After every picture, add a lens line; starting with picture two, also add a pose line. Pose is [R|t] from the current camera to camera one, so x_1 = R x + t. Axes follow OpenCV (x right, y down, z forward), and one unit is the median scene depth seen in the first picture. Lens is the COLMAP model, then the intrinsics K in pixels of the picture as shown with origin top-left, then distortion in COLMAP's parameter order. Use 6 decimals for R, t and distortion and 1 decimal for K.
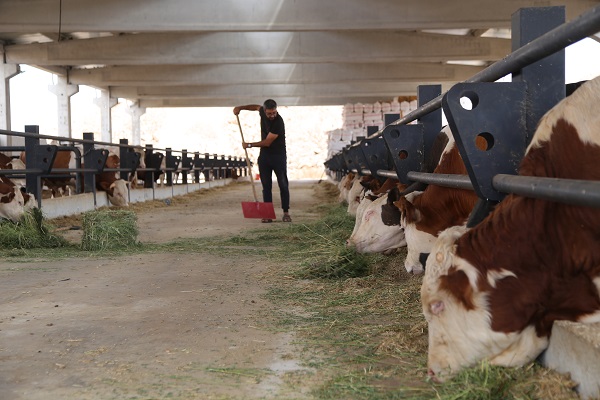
lens RADIAL K [[945.9, 0, 298.1], [0, 945.9, 203.4], [0, 0, 1]] dist [0.298351, 0.000000]
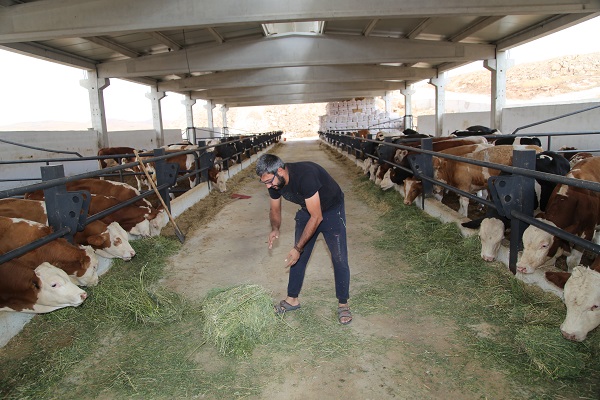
lens RADIAL K [[415.3, 0, 302.2], [0, 415.3, 195.0], [0, 0, 1]] dist [-0.055543, 0.007988]
pose [[0.999119, -0.039928, 0.012911, -0.037515], [0.038042, 0.991685, 0.122936, -0.031410], [-0.017712, -0.122337, 0.992331, 0.176066]]
